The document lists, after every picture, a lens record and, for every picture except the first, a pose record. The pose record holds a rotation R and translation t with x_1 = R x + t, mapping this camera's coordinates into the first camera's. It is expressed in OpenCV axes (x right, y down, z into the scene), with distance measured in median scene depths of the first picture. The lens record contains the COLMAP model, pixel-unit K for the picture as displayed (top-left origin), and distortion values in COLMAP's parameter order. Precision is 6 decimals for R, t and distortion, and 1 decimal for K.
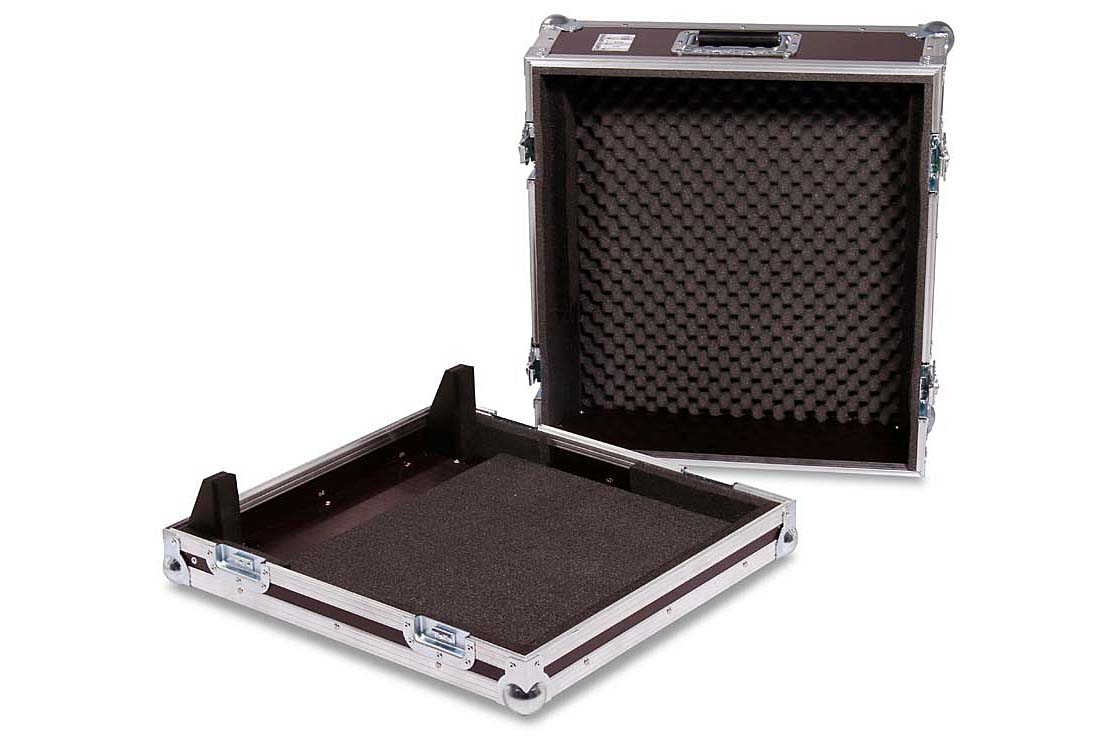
lens RADIAL K [[2653.2, 0, 555.0], [0, 2653.2, 370.0], [0, 0, 1]] dist [0.583168, -0.476116]
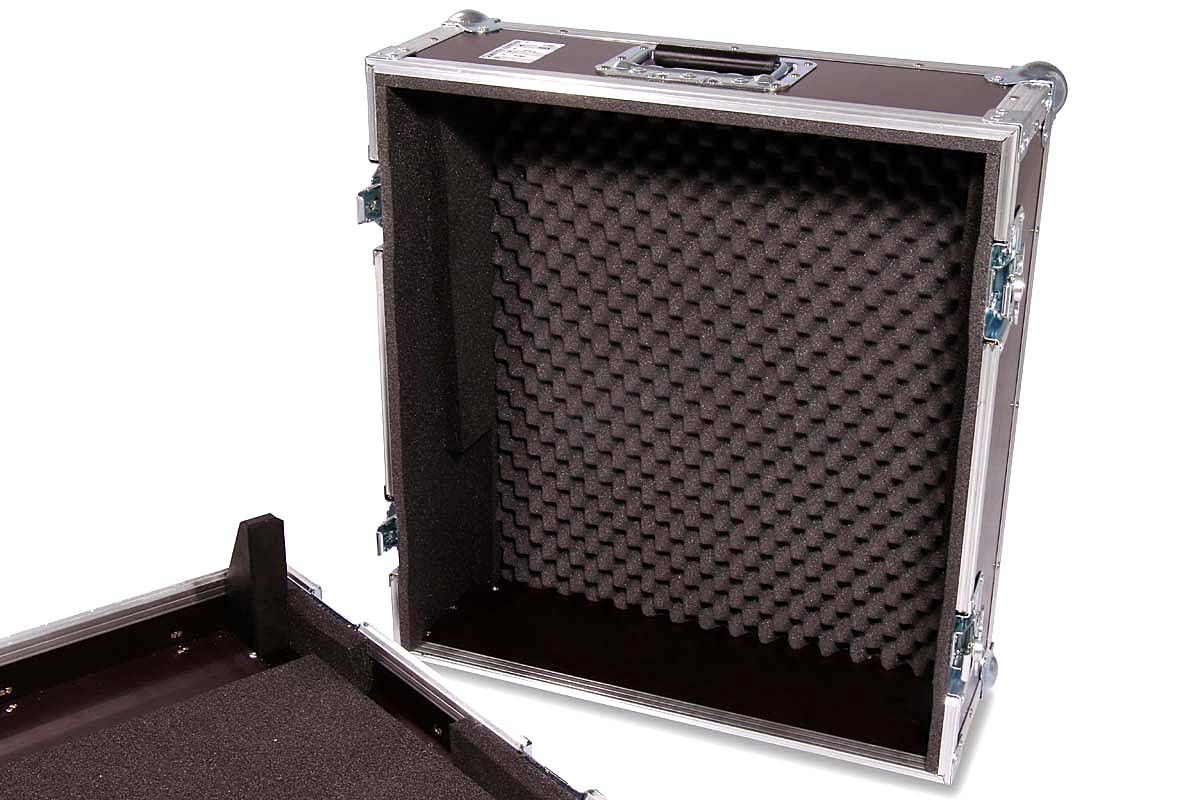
lens RADIAL K [[1745.9, 0, 600.0], [0, 1745.9, 400.0], [0, 0, 1]] dist [0.118698, 0.074201]
pose [[0.974370, 0.114970, -0.193352, 0.128255], [-0.112566, 0.993368, 0.023408, -0.050609], [0.194761, -0.001043, 0.980850, 0.582342]]
